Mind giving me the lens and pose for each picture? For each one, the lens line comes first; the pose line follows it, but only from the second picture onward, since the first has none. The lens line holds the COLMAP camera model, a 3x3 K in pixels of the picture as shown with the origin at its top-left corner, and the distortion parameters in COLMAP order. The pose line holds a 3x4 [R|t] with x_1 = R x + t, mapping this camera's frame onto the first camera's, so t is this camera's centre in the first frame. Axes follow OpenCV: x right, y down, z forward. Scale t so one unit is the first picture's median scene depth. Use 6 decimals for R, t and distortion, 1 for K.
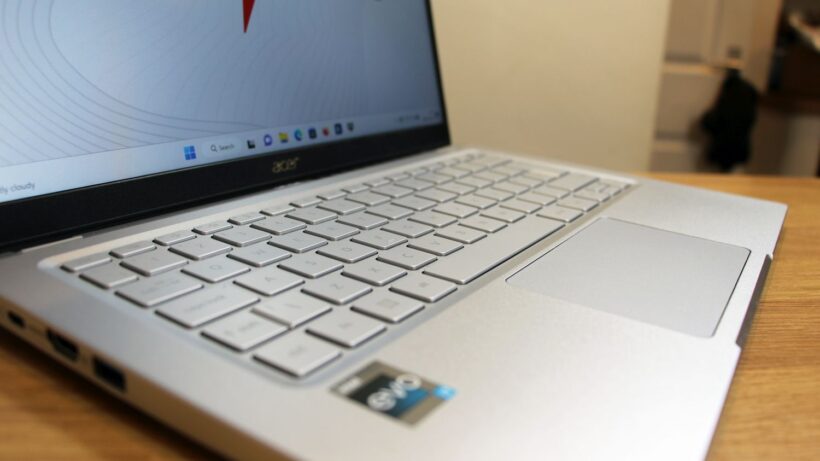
lens RADIAL K [[653.4, 0, 416.7], [0, 653.4, 228.3], [0, 0, 1]] dist [-0.155639, 0.056450]
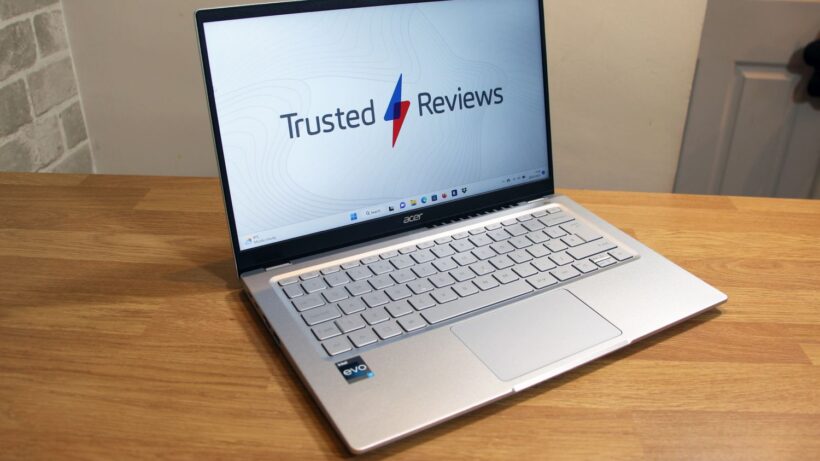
lens RADIAL K [[653.4, 0, 412.4], [0, 653.4, 231.8], [0, 0, 1]] dist [-0.155639, 0.056450]
pose [[0.885761, 0.180011, -0.427812, 0.635768], [-0.104351, 0.975366, 0.194352, -0.454067], [0.452258, -0.127507, 0.882725, -0.661579]]
